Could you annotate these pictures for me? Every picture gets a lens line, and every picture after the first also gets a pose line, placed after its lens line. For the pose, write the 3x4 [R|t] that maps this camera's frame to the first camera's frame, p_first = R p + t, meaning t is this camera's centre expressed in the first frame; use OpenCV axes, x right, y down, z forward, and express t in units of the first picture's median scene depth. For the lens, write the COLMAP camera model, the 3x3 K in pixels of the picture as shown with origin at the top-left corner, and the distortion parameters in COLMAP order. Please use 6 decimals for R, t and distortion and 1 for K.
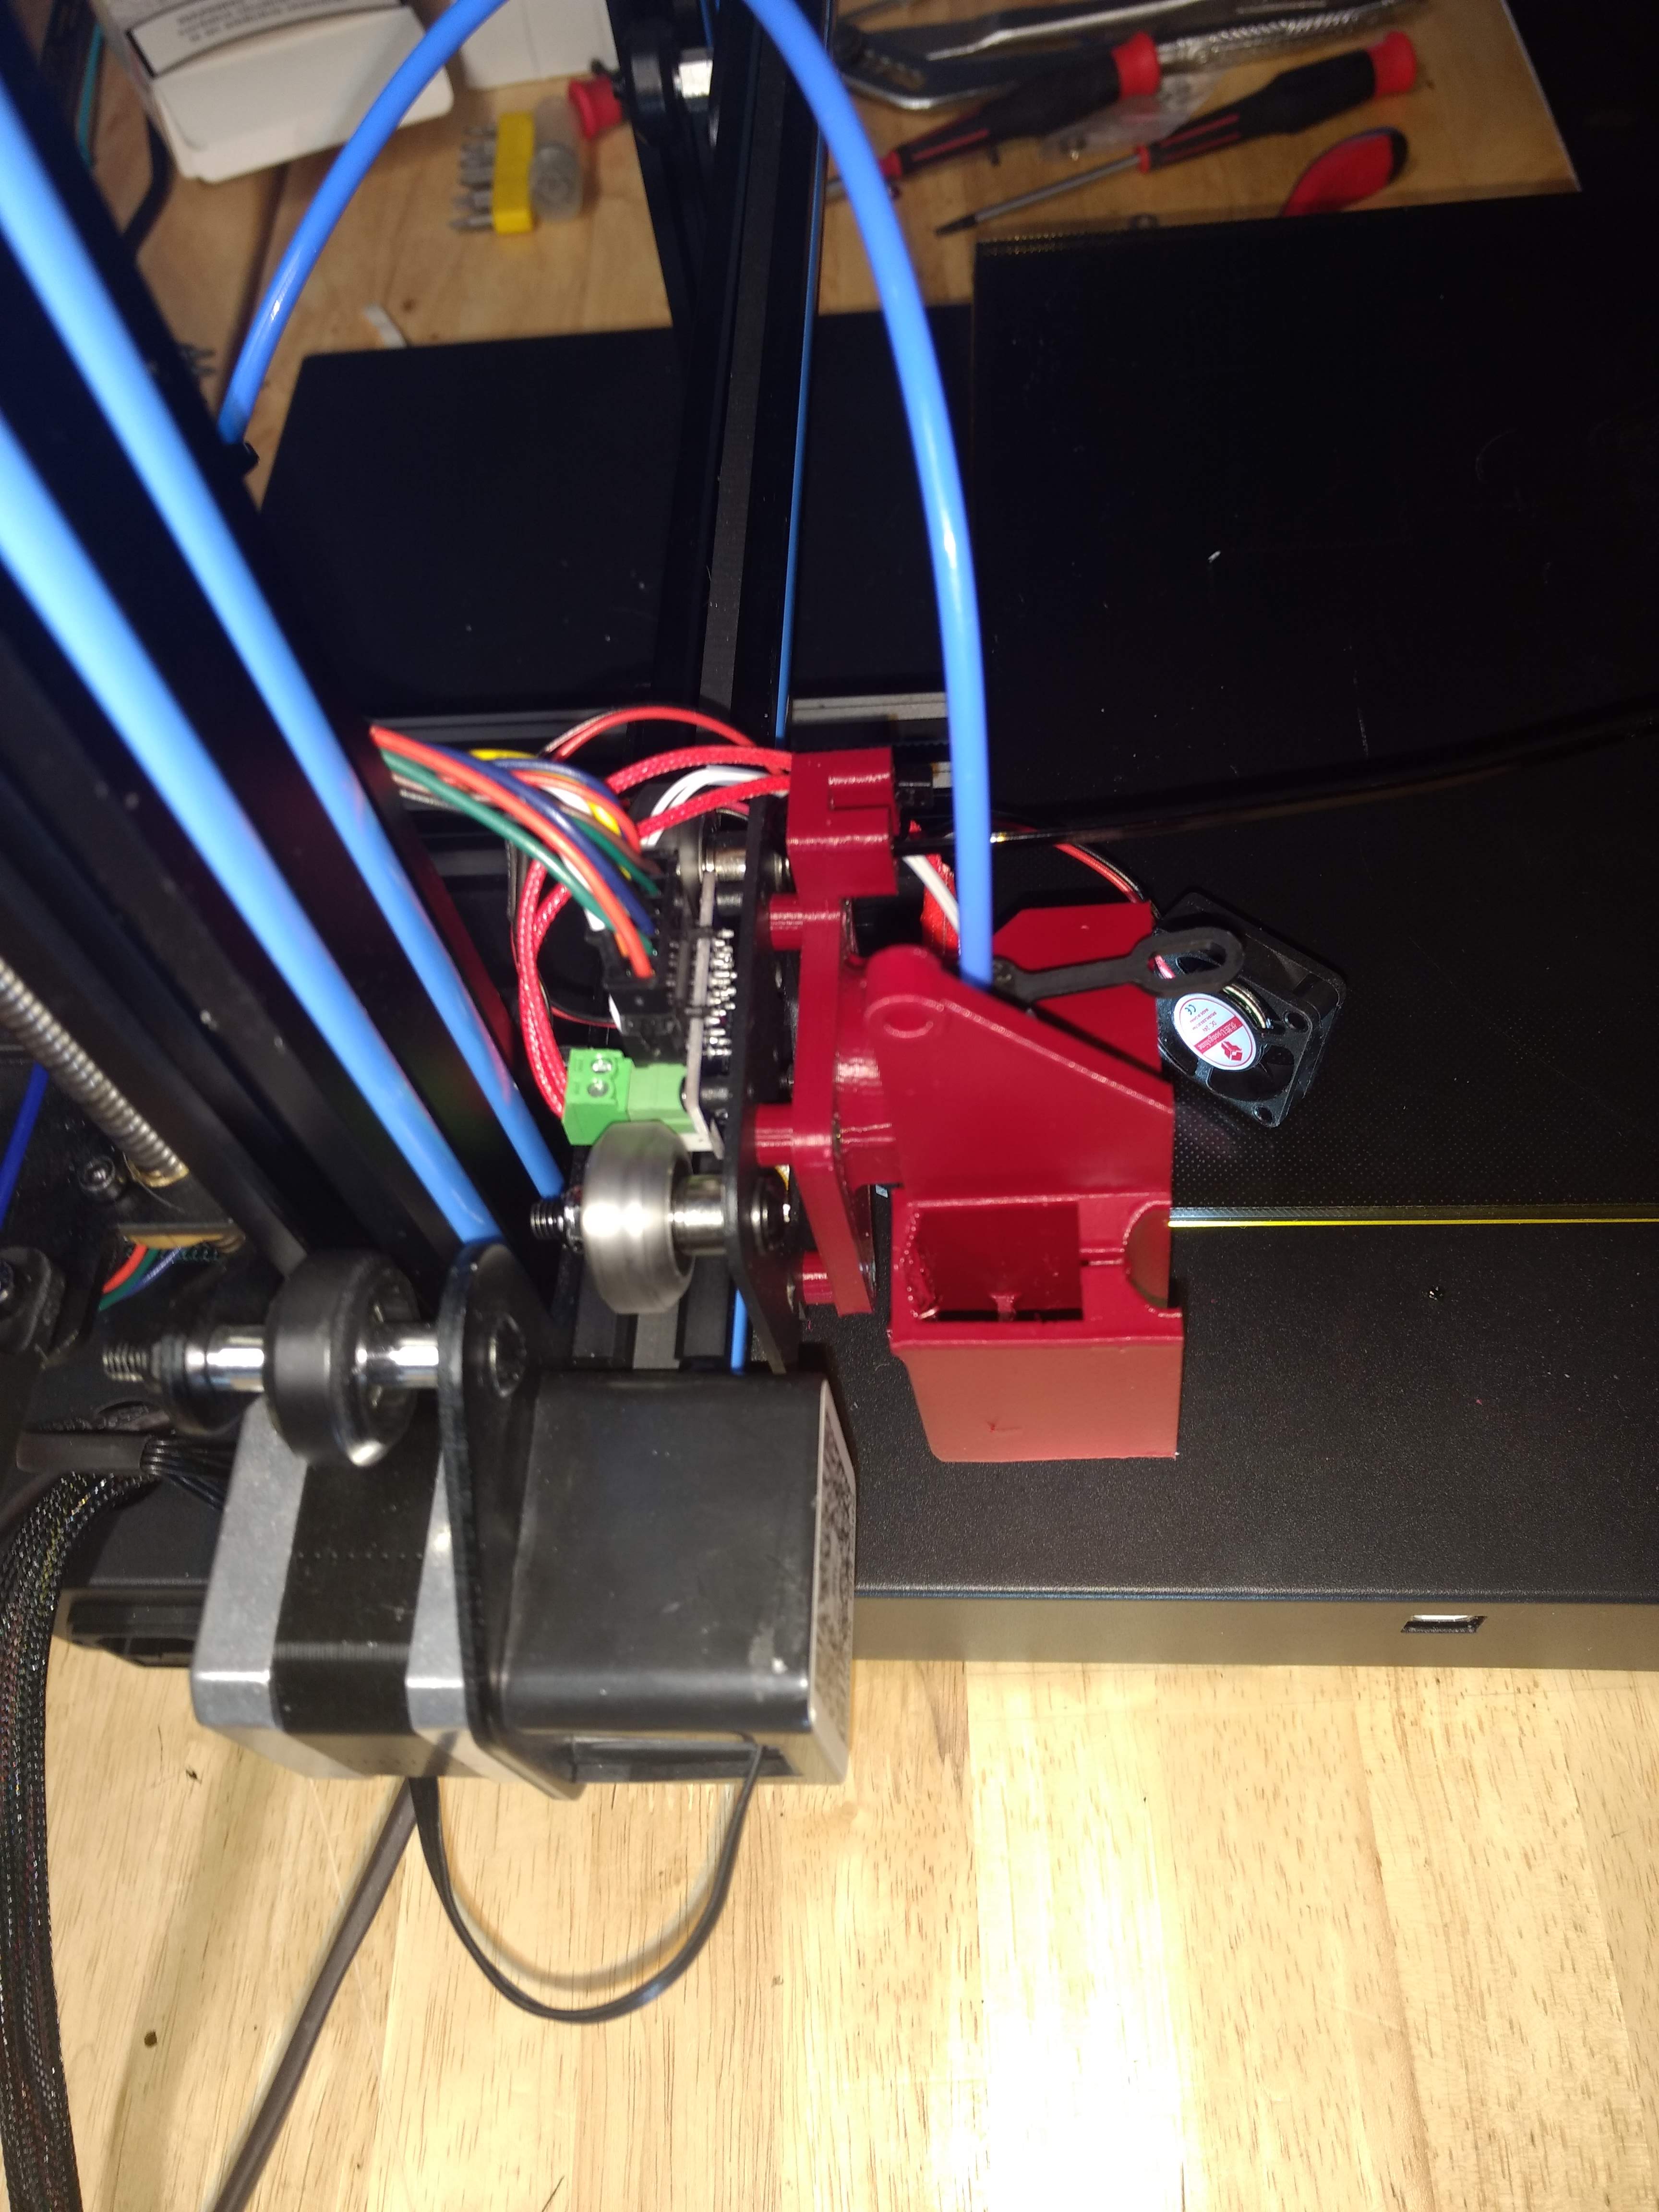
lens RADIAL K [[1922.6, 0, 829.5], [0, 1922.6, 1106.0], [0, 0, 1]] dist [-0.067638, 0.003709]
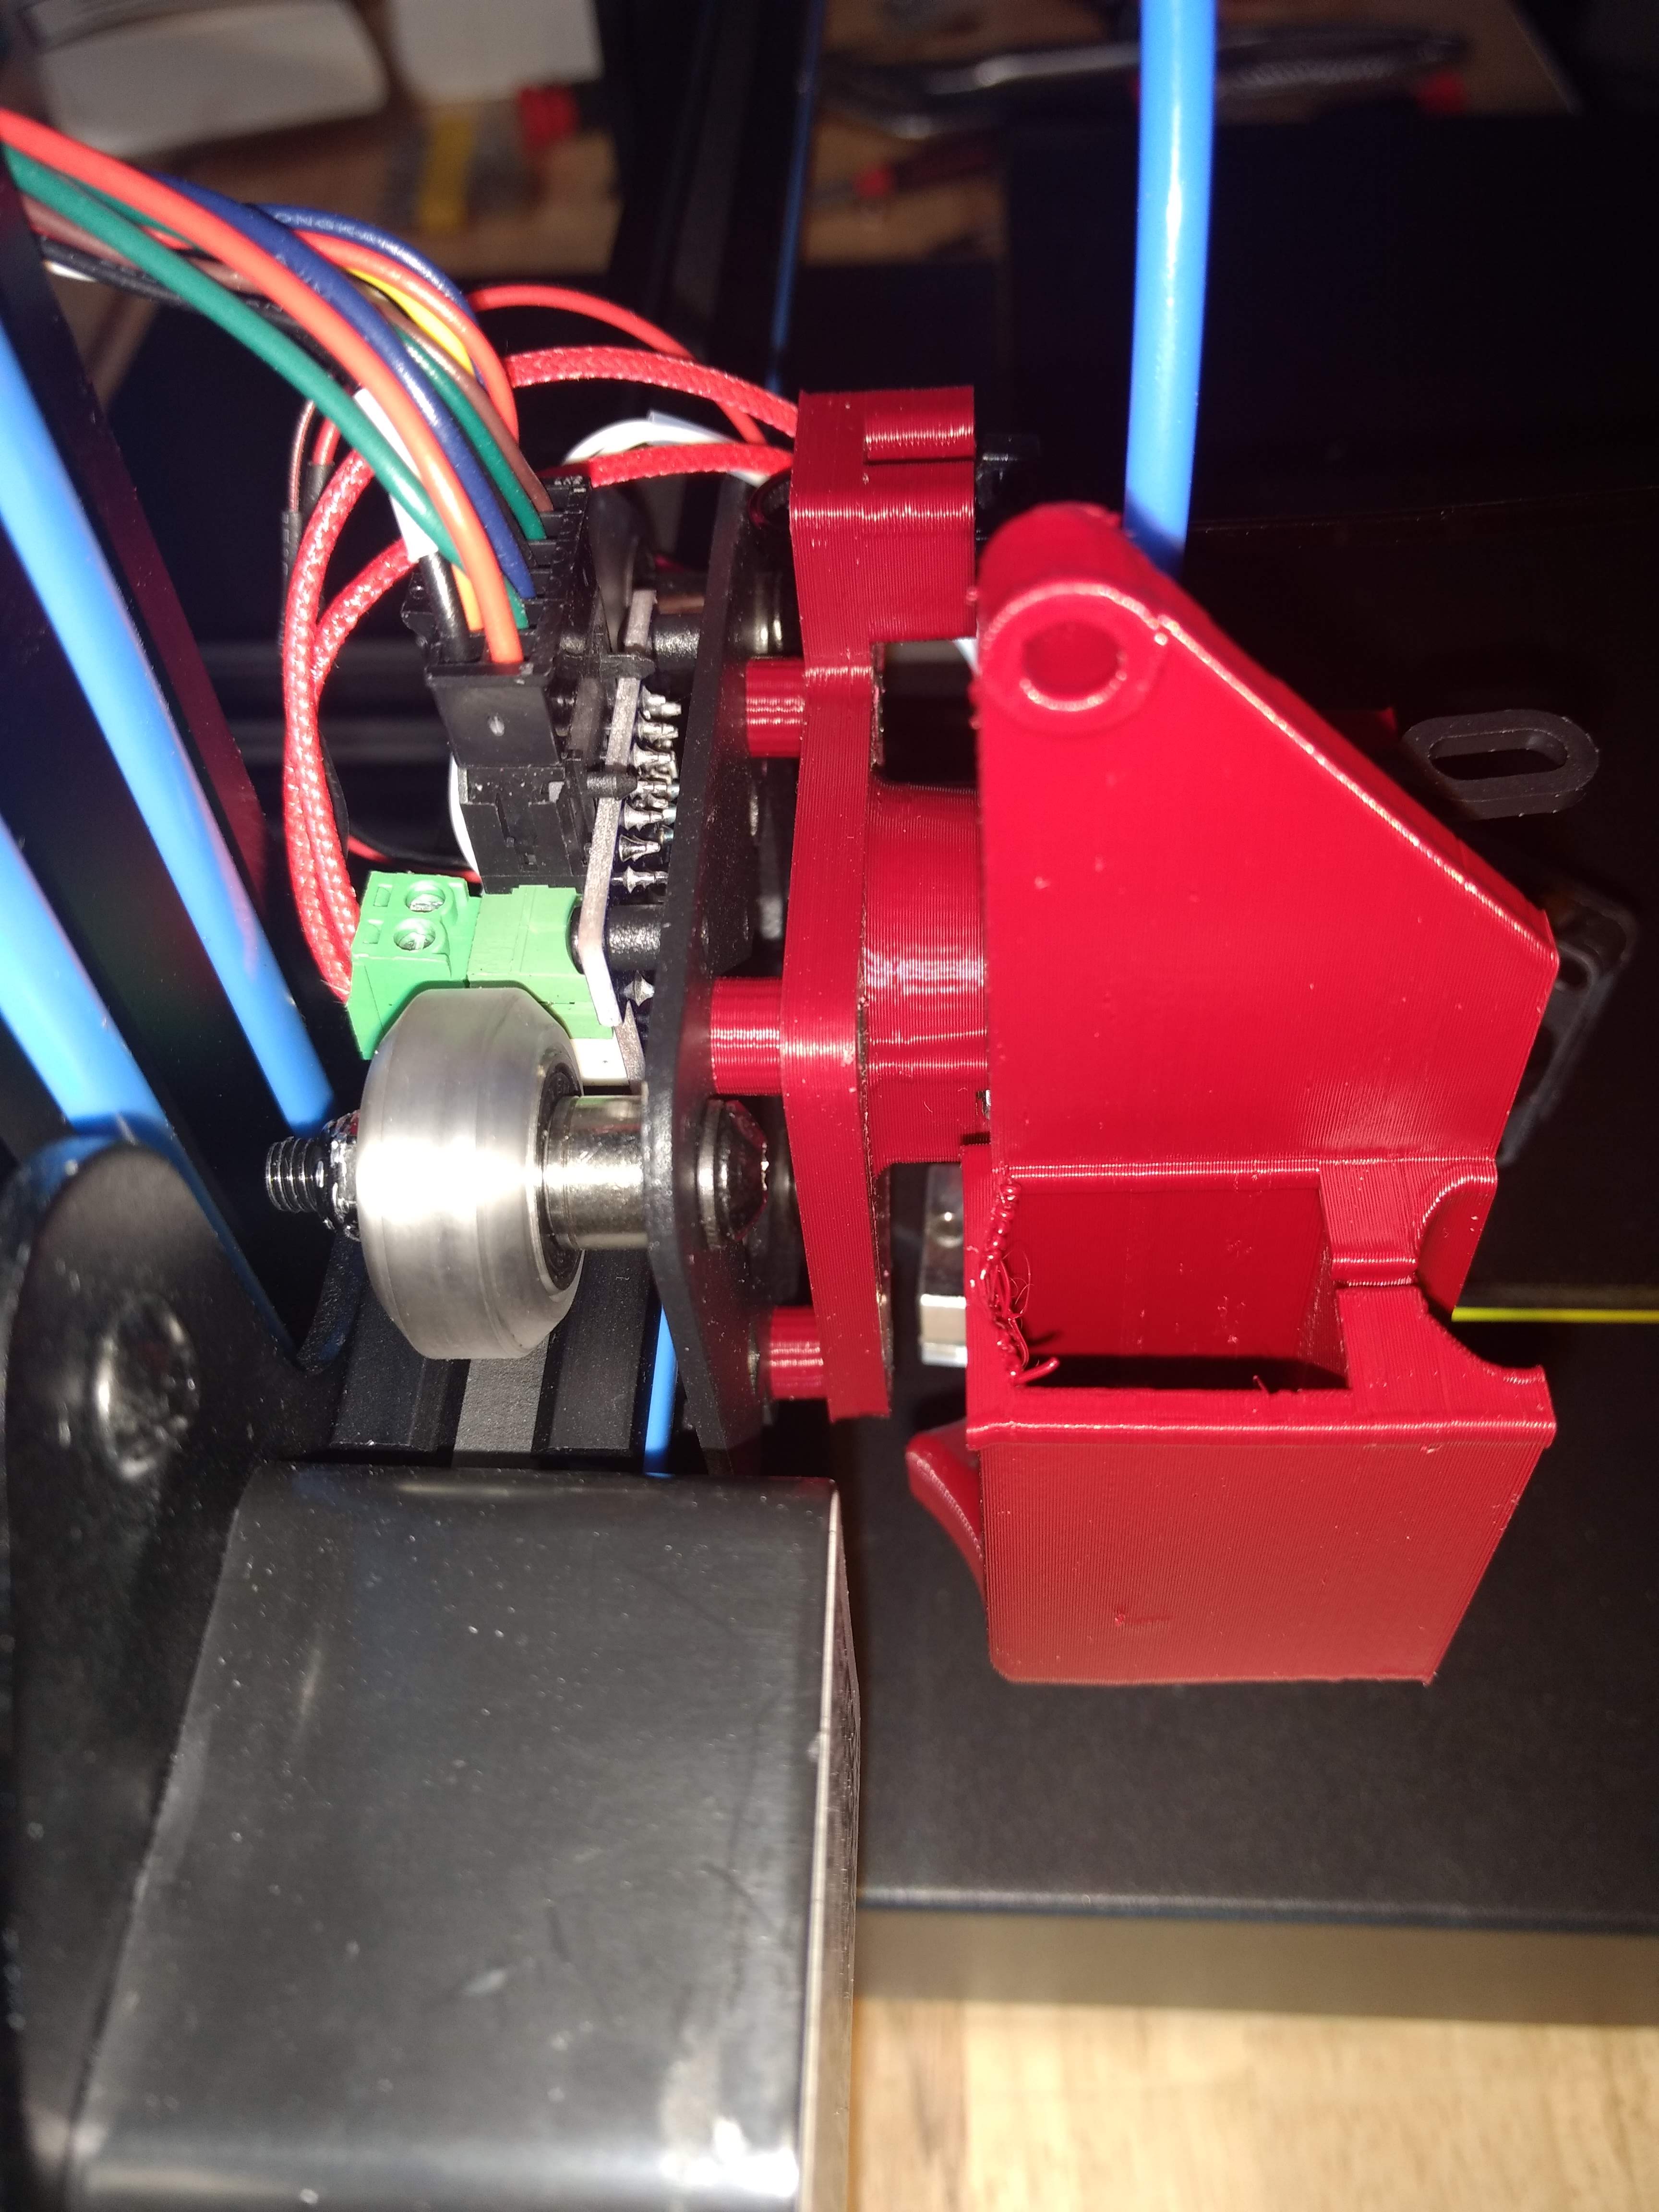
lens RADIAL K [[1922.6, 0, 829.5], [0, 1922.6, 1106.0], [0, 0, 1]] dist [-0.067638, 0.003709]
pose [[0.998325, 0.039482, 0.042295, -0.027234], [-0.033589, 0.990686, -0.131961, 0.105083], [-0.047111, 0.130319, 0.990352, 0.483022]]
